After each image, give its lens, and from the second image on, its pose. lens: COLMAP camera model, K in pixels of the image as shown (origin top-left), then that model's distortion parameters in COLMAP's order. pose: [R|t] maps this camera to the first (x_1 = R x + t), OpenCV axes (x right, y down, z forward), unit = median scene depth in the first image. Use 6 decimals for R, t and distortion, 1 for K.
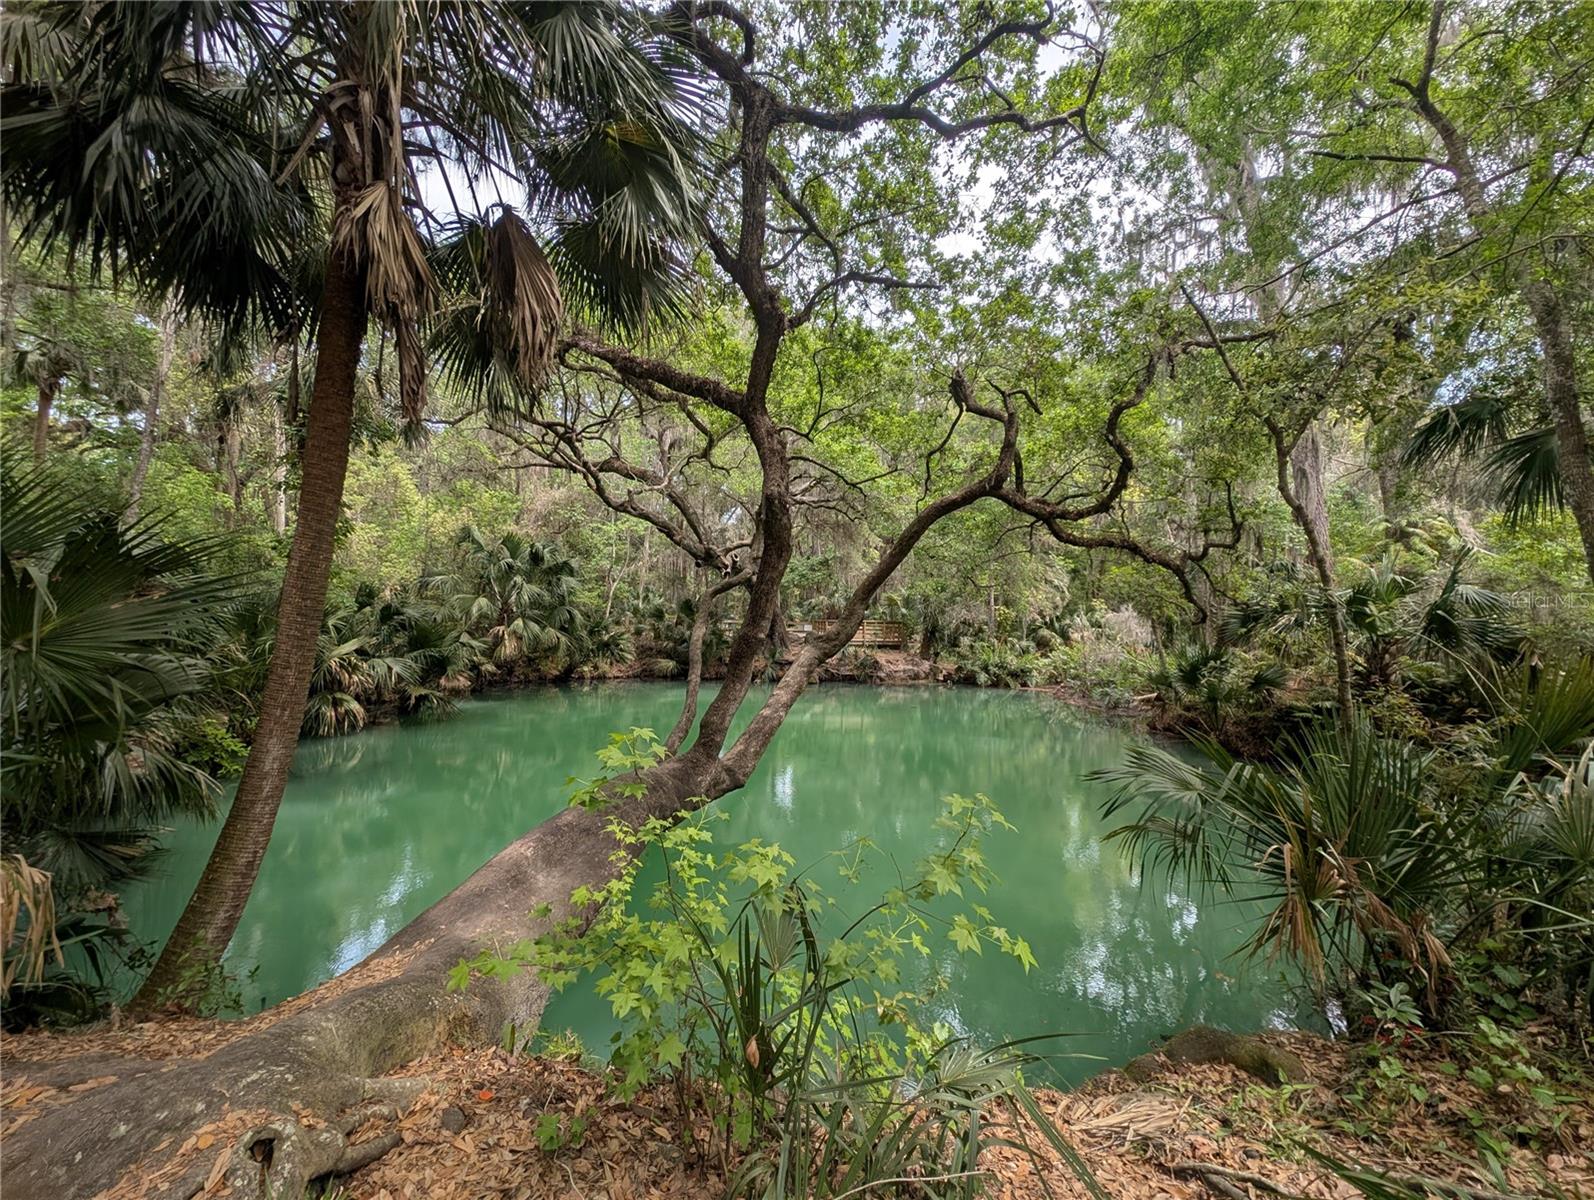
lens RADIAL K [[622.6, 0, 797.7], [0, 622.6, 590.2], [0, 0, 1]] dist [0.000086, 0.000010]
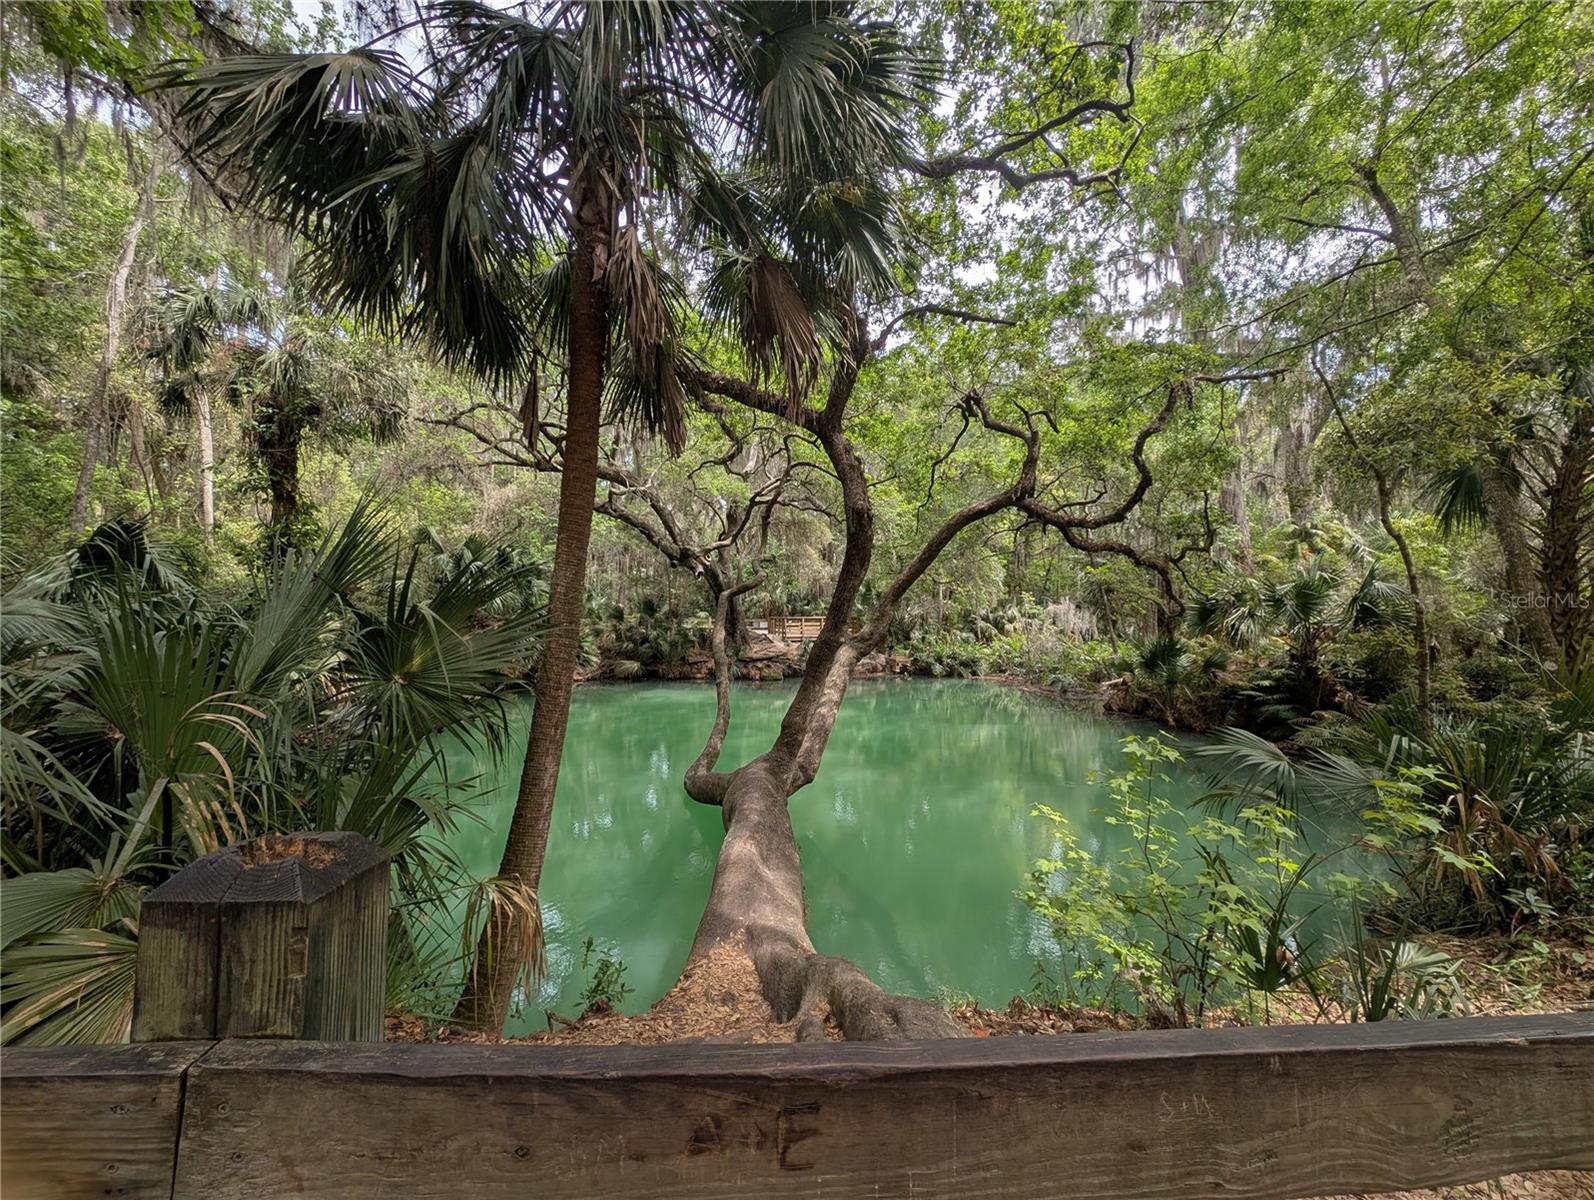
lens RADIAL K [[622.6, 0, 797.7], [0, 622.6, 590.2], [0, 0, 1]] dist [0.000086, 0.000010]
pose [[0.990027, -0.015401, 0.140030, -0.118836], [0.014060, 0.999845, 0.010565, -0.010168], [-0.140171, -0.008491, 0.990091, -0.019946]]
